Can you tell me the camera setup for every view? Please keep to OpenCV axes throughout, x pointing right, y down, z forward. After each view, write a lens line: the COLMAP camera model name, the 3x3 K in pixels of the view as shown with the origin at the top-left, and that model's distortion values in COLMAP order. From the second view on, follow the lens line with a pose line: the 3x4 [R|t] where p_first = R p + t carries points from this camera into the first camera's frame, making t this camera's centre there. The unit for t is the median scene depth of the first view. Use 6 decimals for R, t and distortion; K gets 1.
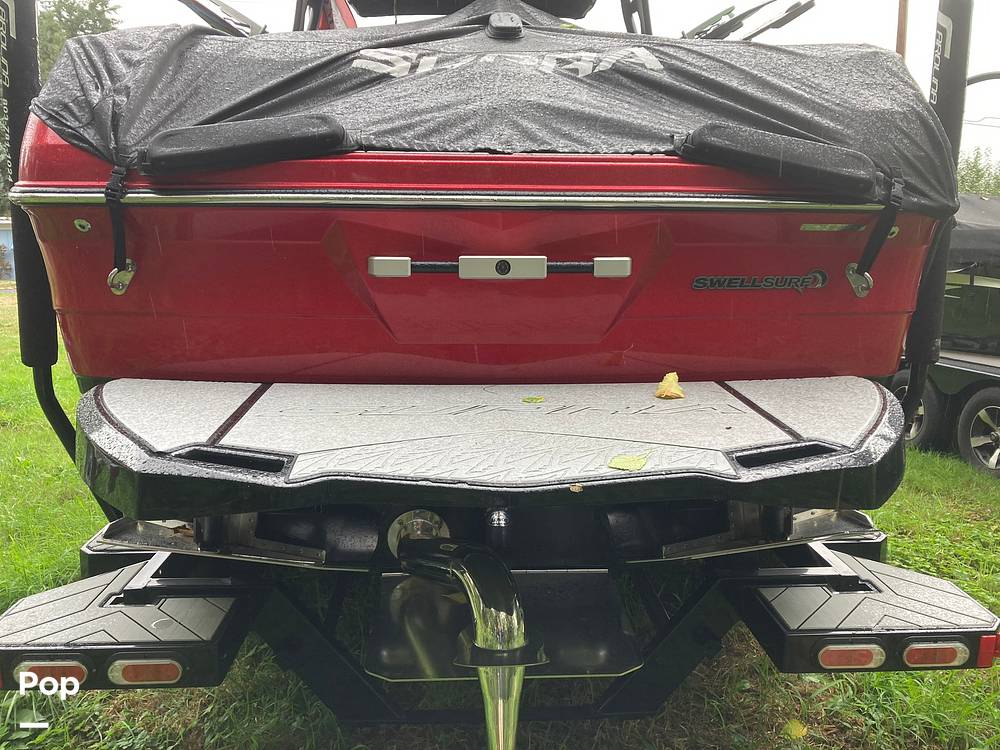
lens RADIAL K [[810.6, 0, 499.3], [0, 810.6, 378.4], [0, 0, 1]] dist [0.001337, -0.009736]
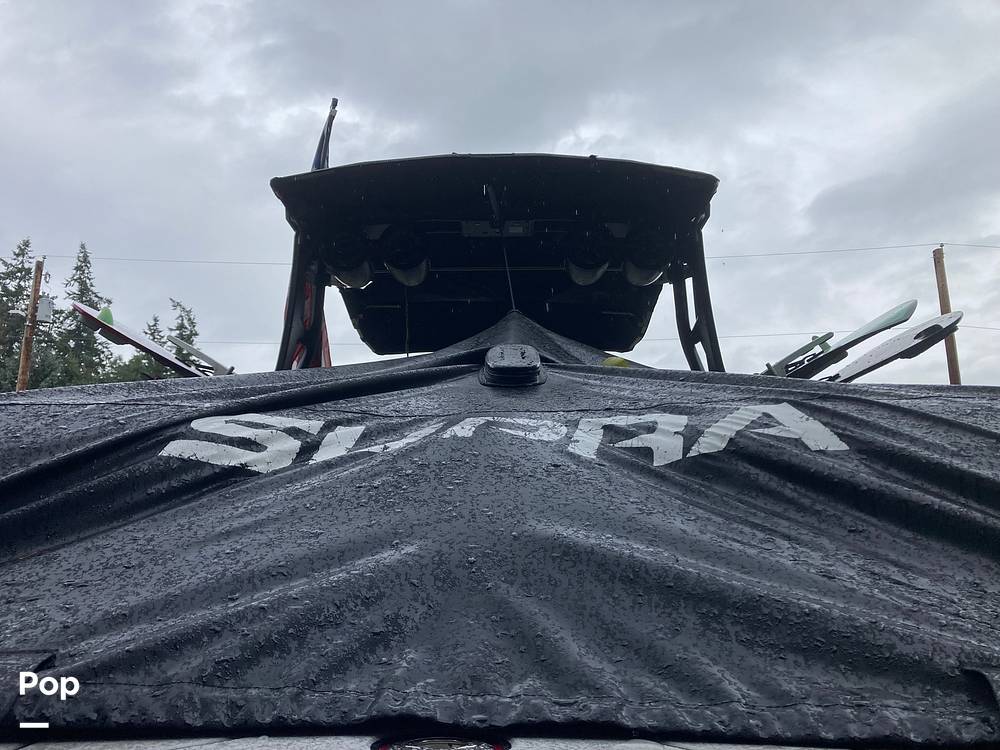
lens RADIAL K [[810.6, 0, 499.3], [0, 810.6, 378.4], [0, 0, 1]] dist [0.001337, -0.009736]
pose [[0.998181, -0.018280, -0.057444, 0.037091], [-0.004824, 0.925640, -0.378375, -0.240787], [0.060089, 0.377964, 0.923868, 0.544170]]
